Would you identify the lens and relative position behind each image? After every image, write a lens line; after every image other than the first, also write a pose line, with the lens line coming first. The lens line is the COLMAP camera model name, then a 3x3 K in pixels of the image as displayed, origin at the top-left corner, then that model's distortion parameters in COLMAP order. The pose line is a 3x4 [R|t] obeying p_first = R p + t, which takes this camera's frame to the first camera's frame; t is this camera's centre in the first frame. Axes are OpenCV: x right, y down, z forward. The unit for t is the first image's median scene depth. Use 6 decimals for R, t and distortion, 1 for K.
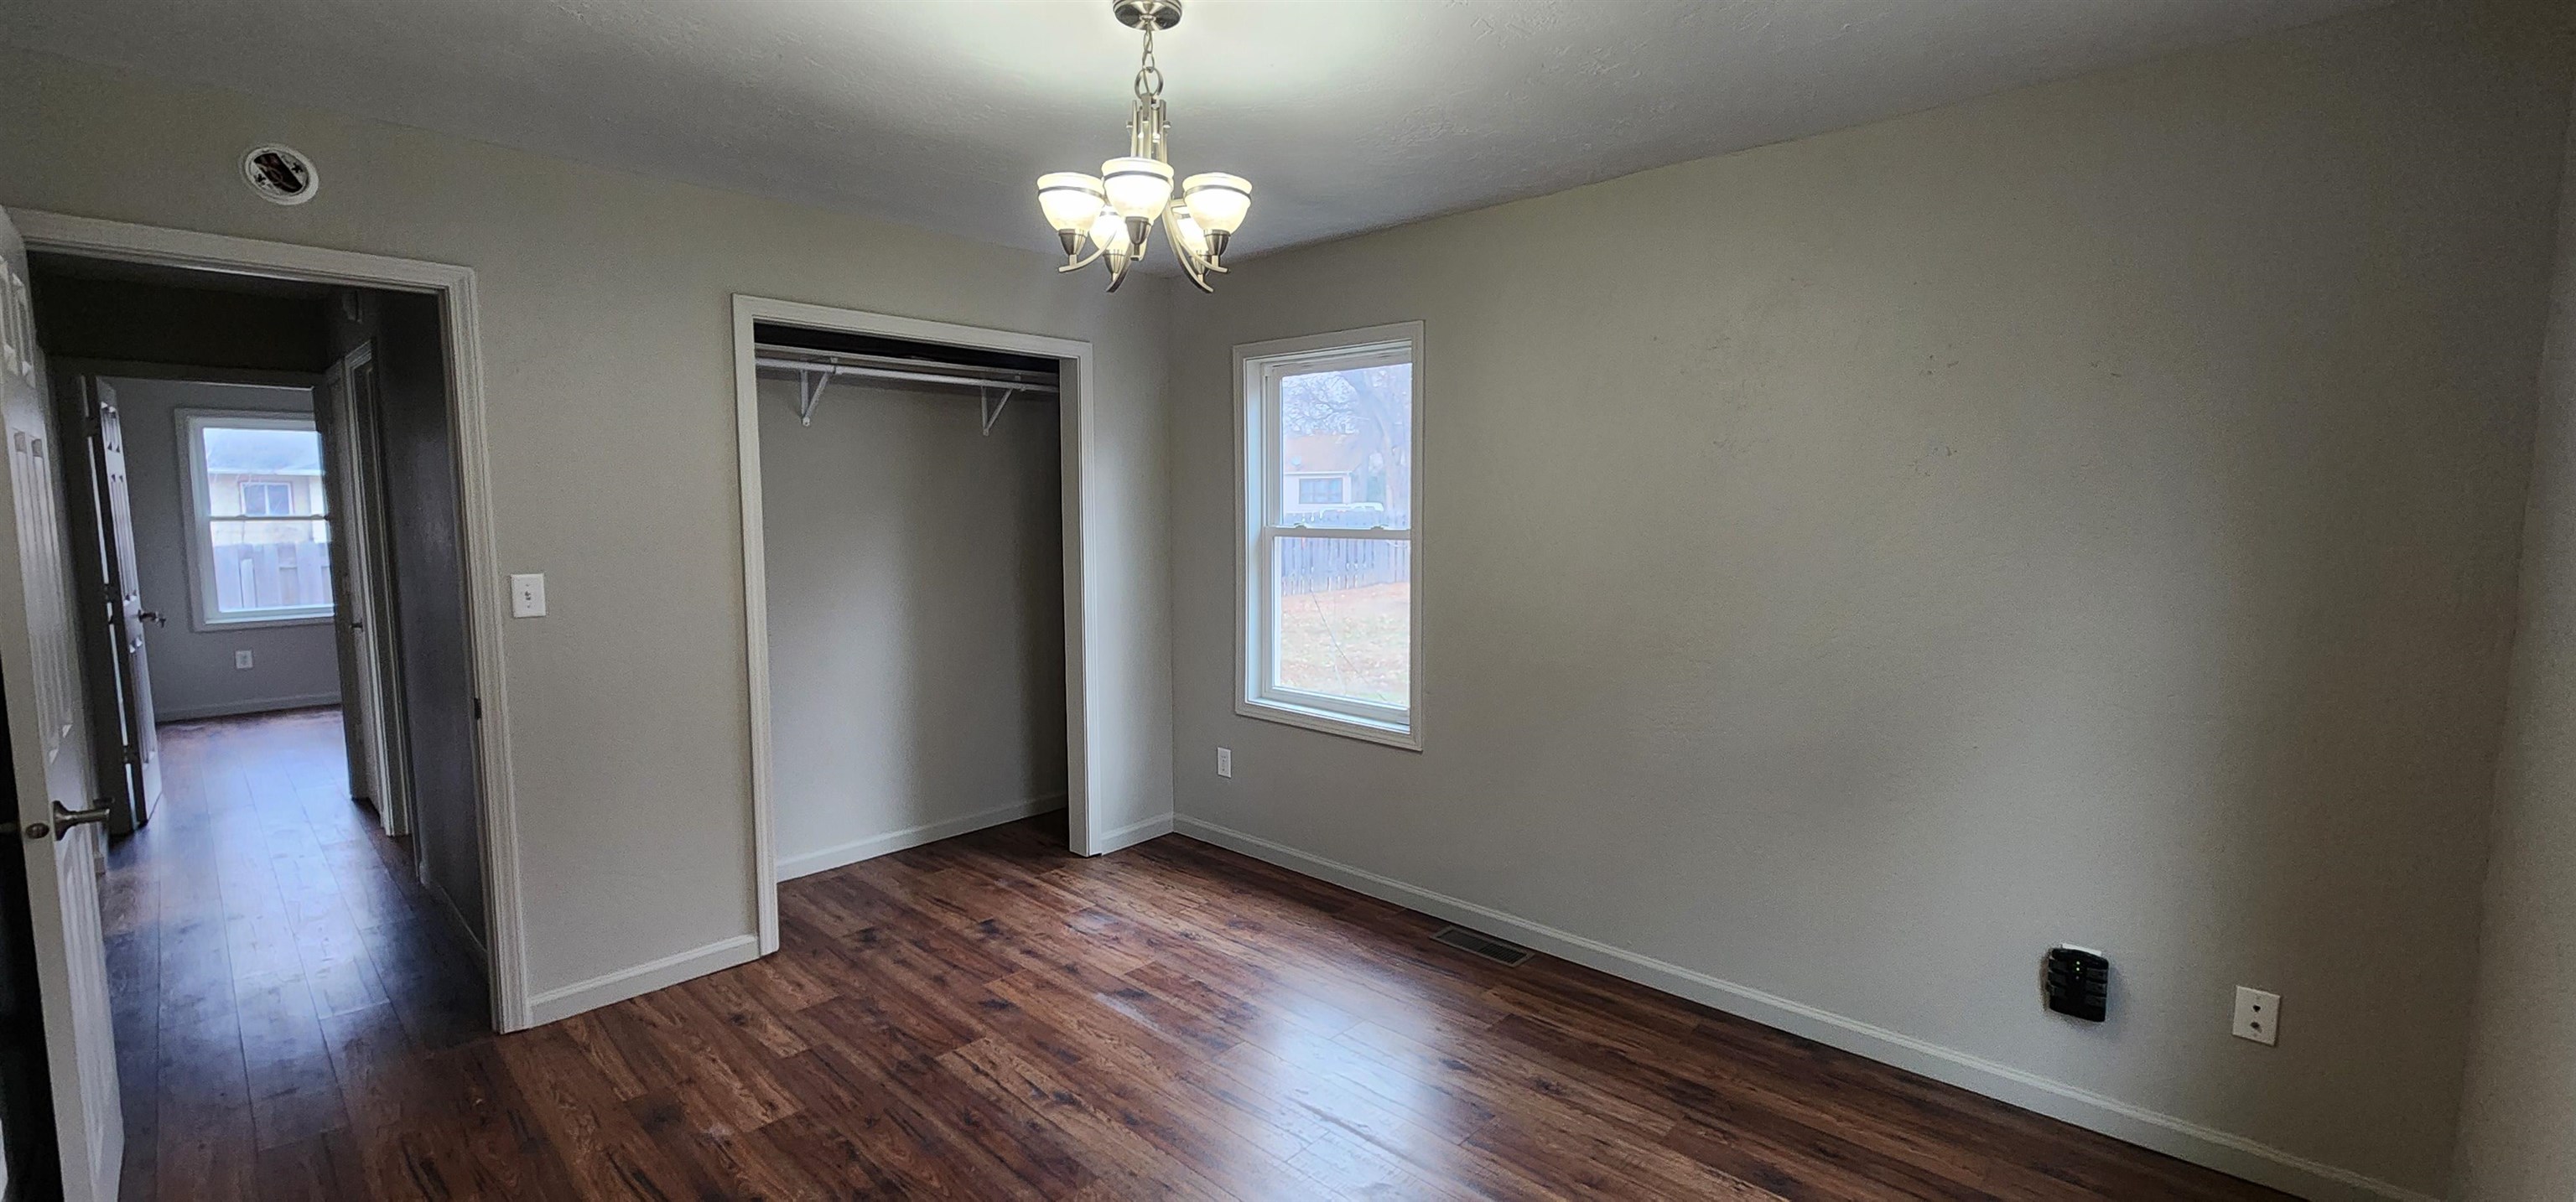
lens RADIAL K [[1060.7, 0, 1285.2], [0, 1060.7, 614.8], [0, 0, 1]] dist [0.000270, 0.000148]
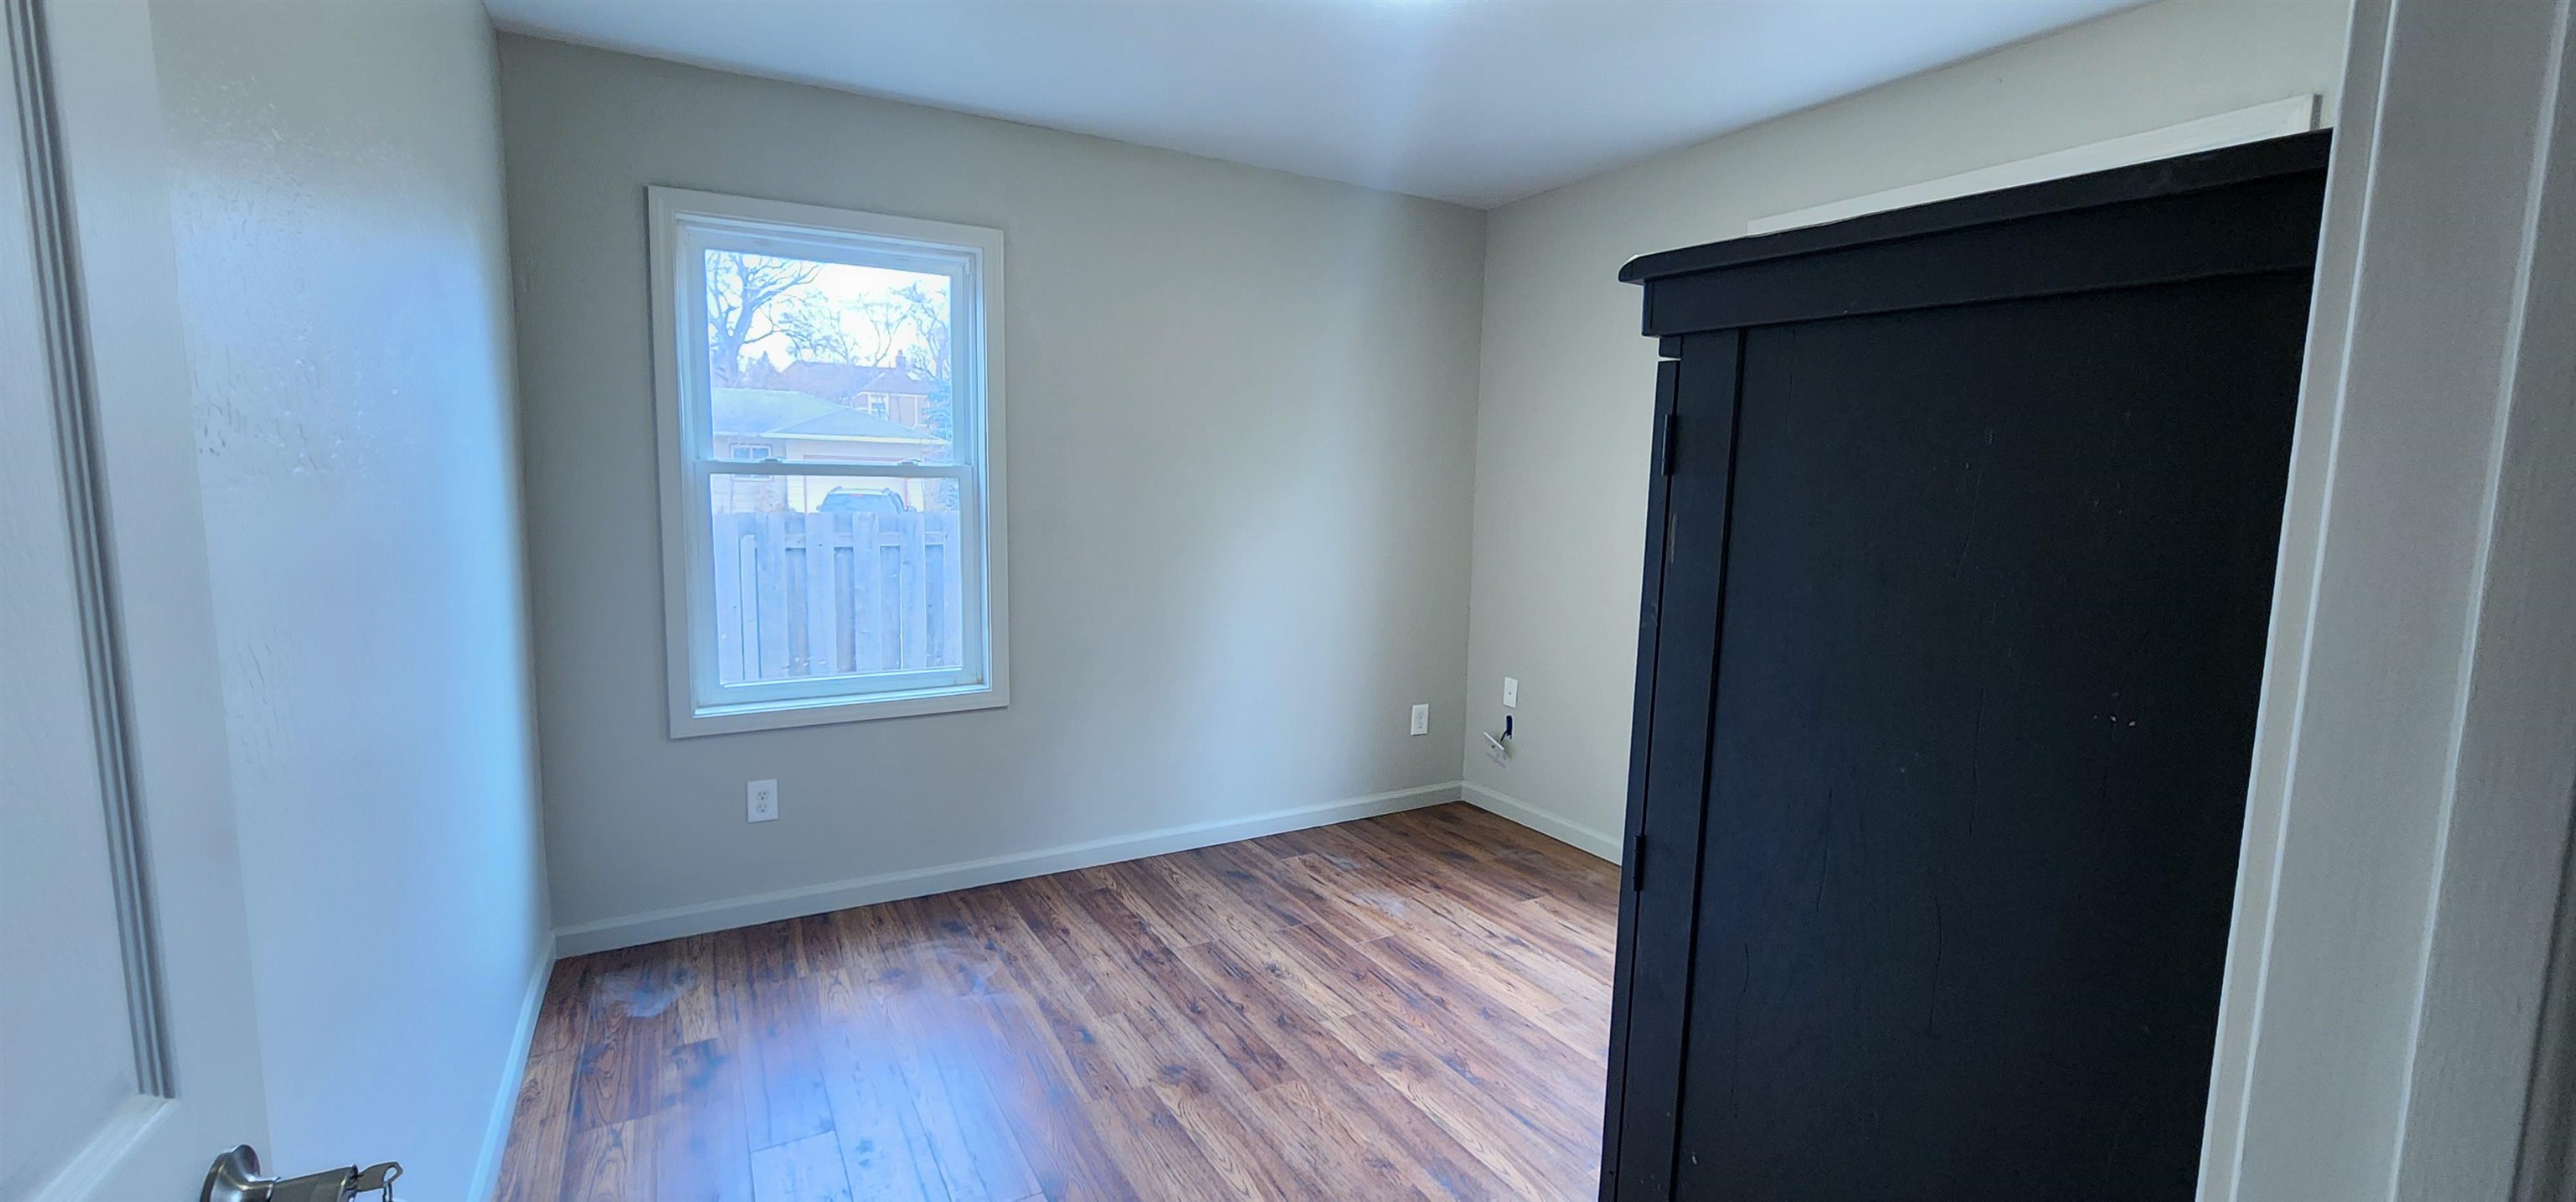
lens RADIAL K [[1060.7, 0, 1288.7], [0, 1060.7, 593.3], [0, 0, 1]] dist [0.000270, 0.000148]
pose [[0.957563, 0.042132, -0.285129, -0.645117], [-0.041414, 0.999105, 0.008549, -0.051224], [0.285234, 0.003623, 0.958451, 0.636141]]
